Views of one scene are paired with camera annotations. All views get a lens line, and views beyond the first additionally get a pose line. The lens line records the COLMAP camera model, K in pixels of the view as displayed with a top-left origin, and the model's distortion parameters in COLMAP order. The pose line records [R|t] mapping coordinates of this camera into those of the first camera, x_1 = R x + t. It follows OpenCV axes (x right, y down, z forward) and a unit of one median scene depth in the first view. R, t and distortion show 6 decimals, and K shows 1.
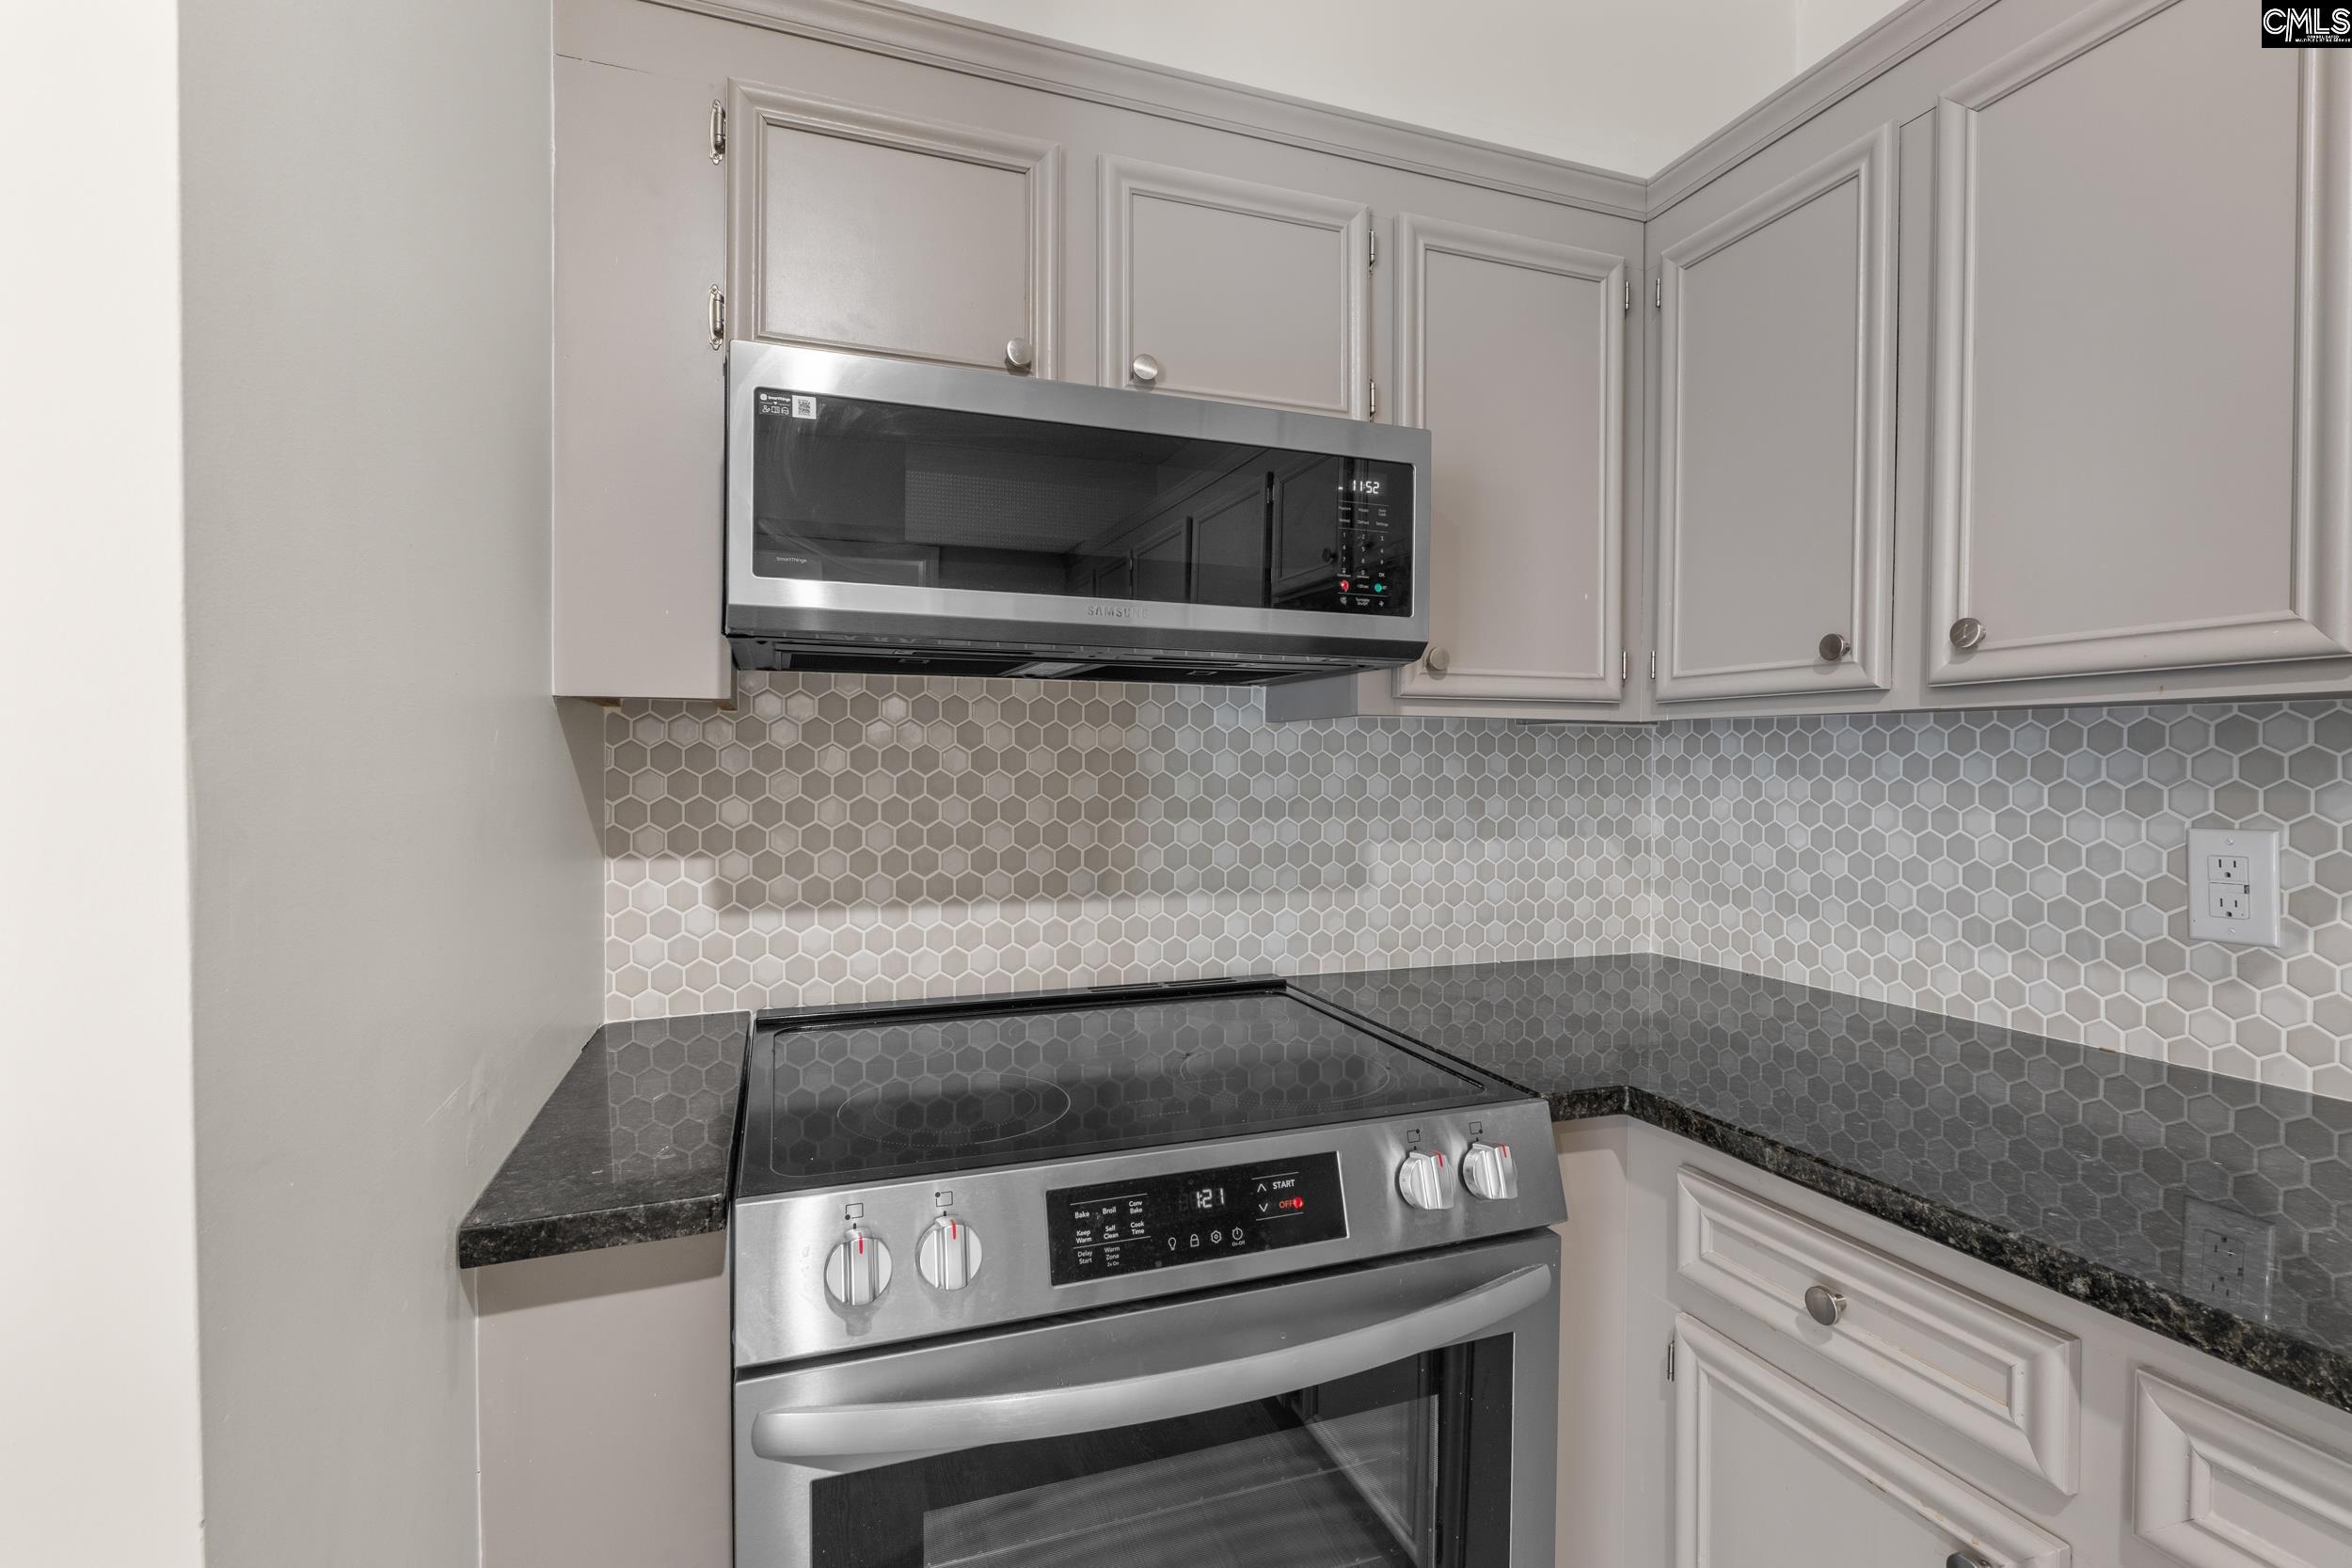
lens RADIAL K [[1085.8, 0, 1172.3], [0, 1085.8, 777.8], [0, 0, 1]] dist [-0.004951, -0.000173]
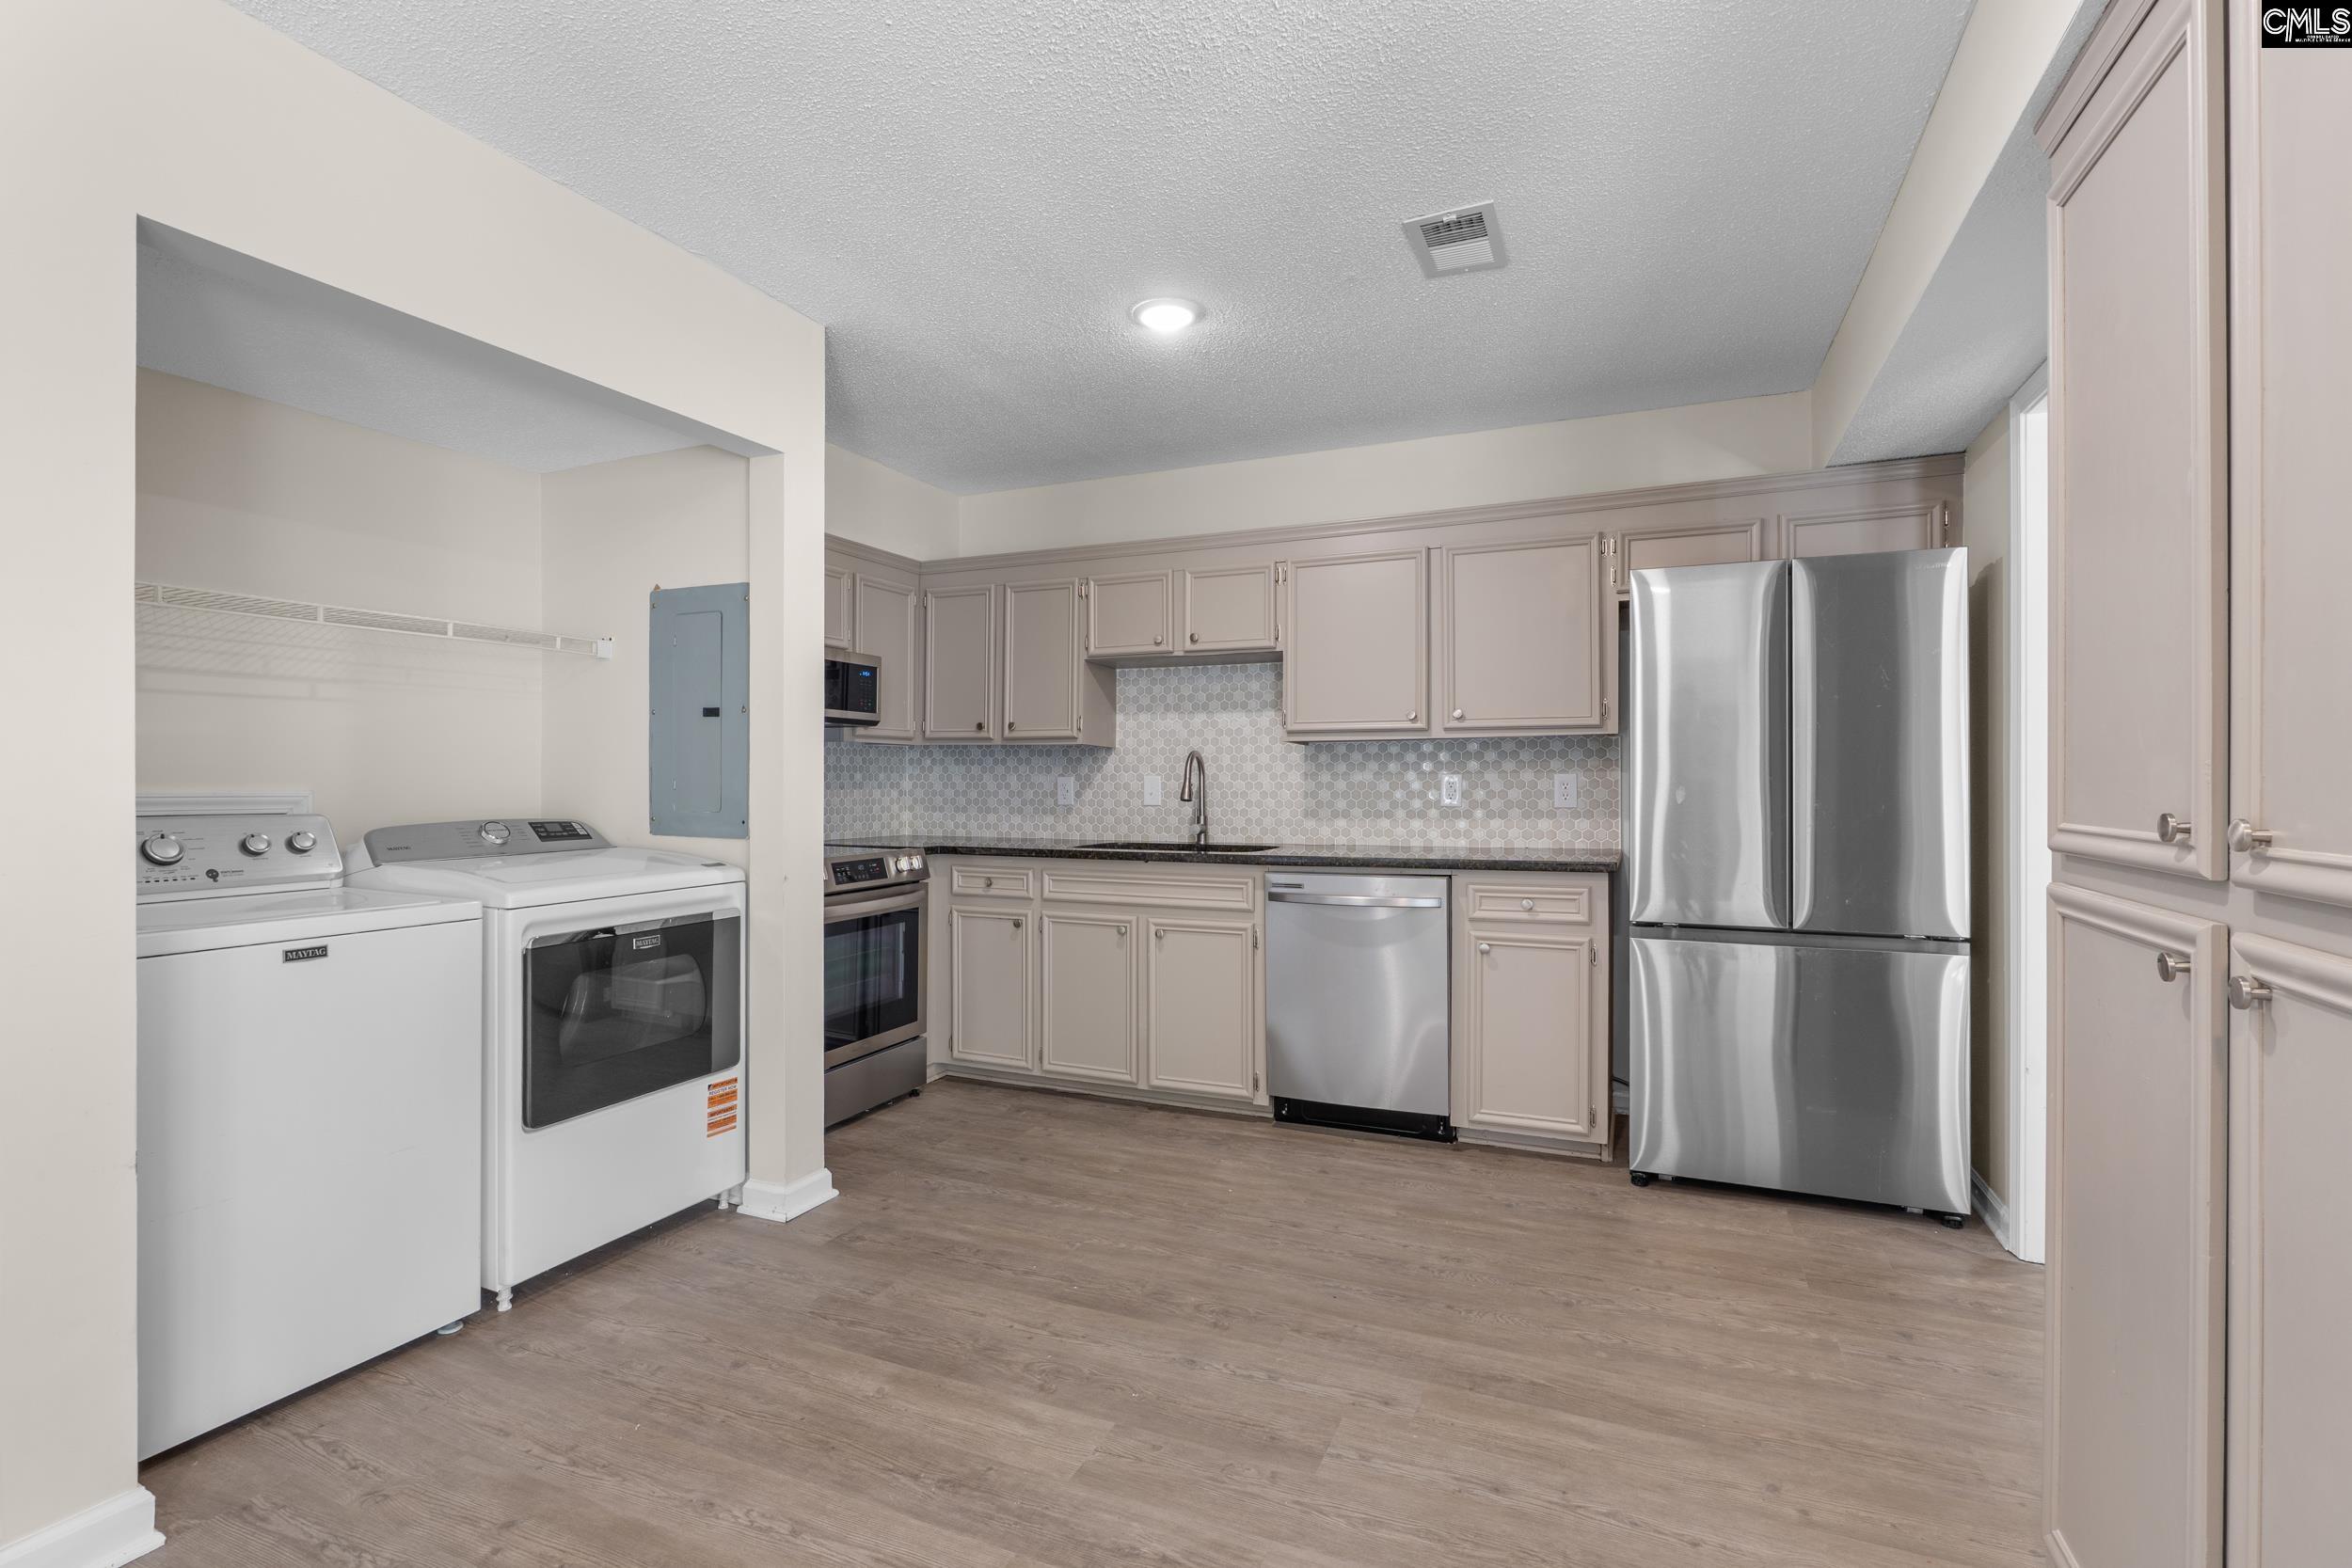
lens RADIAL K [[1085.8, 0, 1172.3], [0, 1085.8, 777.8], [0, 0, 1]] dist [-0.004951, -0.000173]
pose [[0.688273, -0.000484, 0.725451, -1.275445], [0.006242, 0.999967, -0.005256, 0.057963], [-0.725424, 0.008146, 0.688254, -1.577609]]
